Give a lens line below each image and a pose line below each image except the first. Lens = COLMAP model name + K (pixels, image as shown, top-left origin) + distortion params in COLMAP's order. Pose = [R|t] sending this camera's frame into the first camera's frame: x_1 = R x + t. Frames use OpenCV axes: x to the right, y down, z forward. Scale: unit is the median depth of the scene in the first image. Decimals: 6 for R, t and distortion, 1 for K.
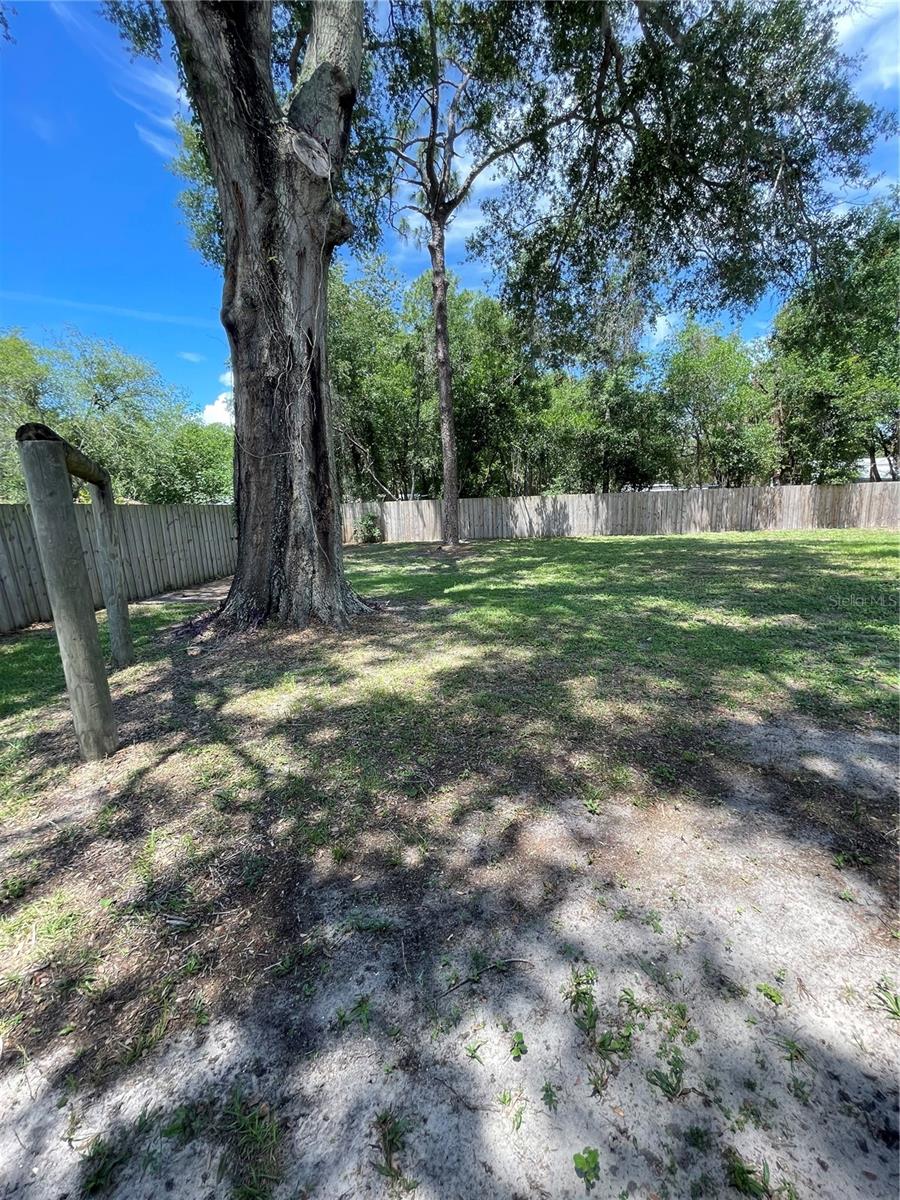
lens RADIAL K [[484.1, 0, 450.0], [0, 484.1, 600.0], [0, 0, 1]] dist [0.000187, 0.000062]
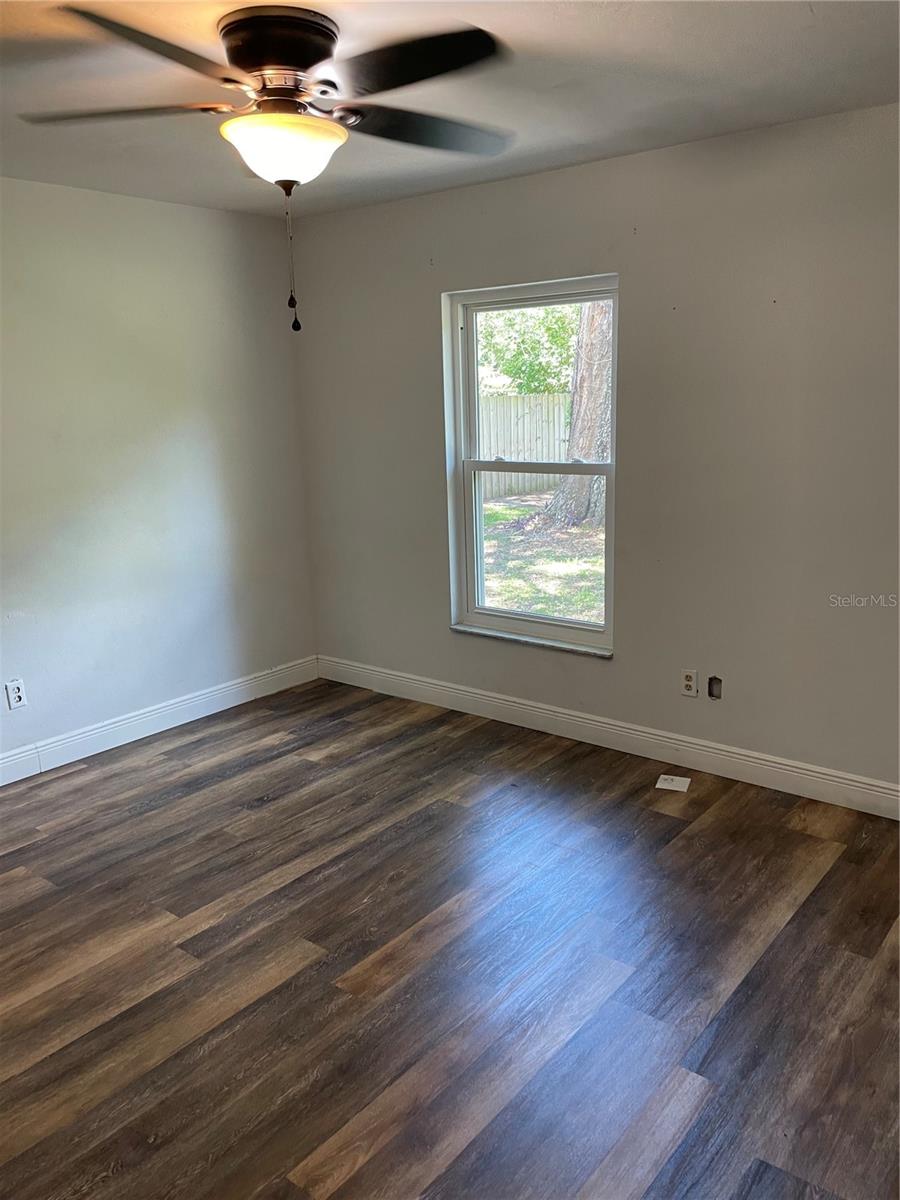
lens RADIAL K [[915.5, 0, 450.0], [0, 915.5, 600.0], [0, 0, 1]] dist [0.109731, -0.145425]
pose [[0.822461, 0.128087, -0.554213, 0.519348], [-0.099362, 0.991688, 0.081738, 0.082011], [0.560076, -0.012158, 0.828352, -0.829801]]
